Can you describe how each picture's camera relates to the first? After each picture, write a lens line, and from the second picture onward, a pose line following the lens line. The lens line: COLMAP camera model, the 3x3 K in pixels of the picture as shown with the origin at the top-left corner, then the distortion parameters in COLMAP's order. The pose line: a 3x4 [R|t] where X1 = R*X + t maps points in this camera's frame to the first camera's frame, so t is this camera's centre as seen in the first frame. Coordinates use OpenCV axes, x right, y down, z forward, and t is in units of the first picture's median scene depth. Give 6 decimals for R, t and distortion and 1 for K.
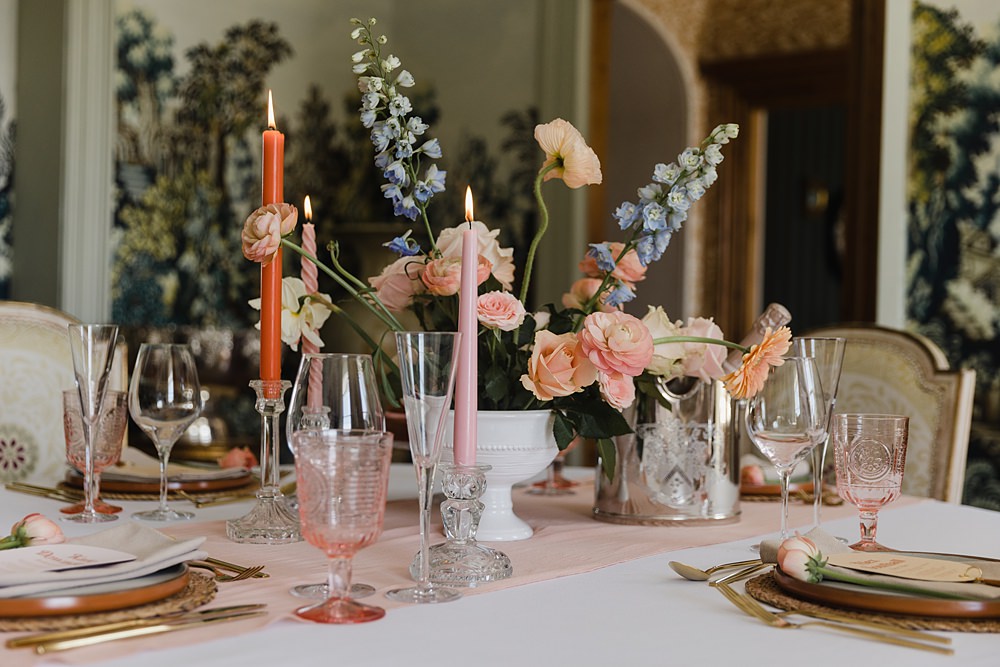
lens RADIAL K [[1473.3, 0, 497.9], [0, 1473.3, 332.4], [0, 0, 1]] dist [-0.002494, 0.000000]
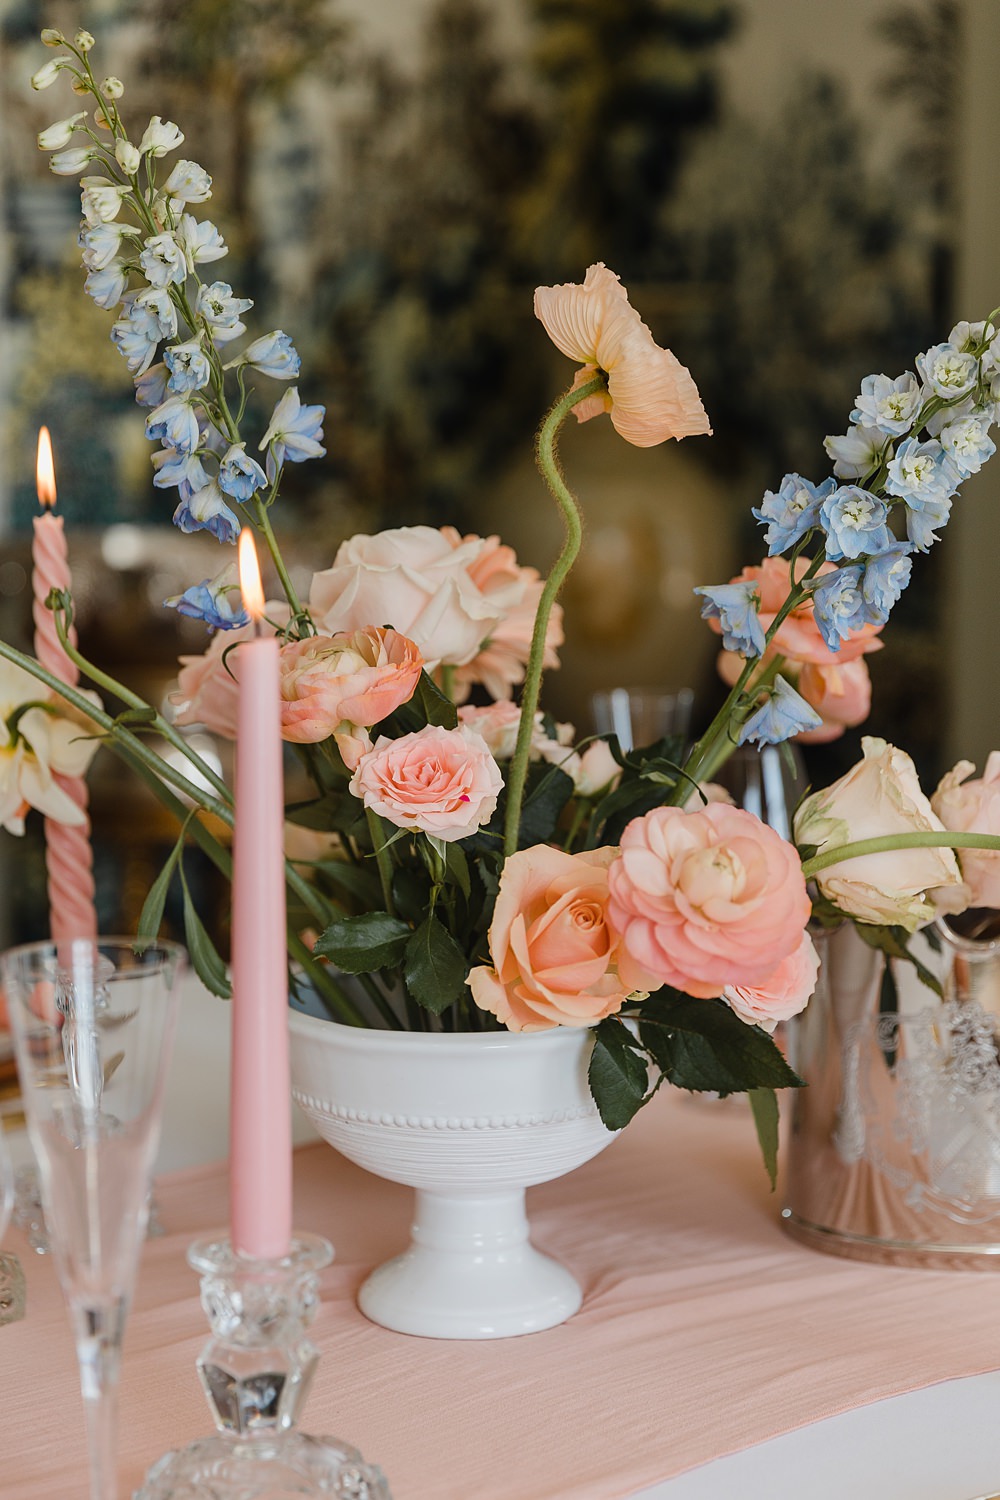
lens RADIAL K [[2964.0, 0, 503.1], [0, 2964.0, 754.3], [0, 0, 1]] dist [-0.065769, 0.000000]
pose [[0.977982, 0.003118, -0.208665, 0.175705], [0.026136, 0.990186, 0.137292, -0.125488], [0.207045, -0.139723, 0.968303, 0.244534]]
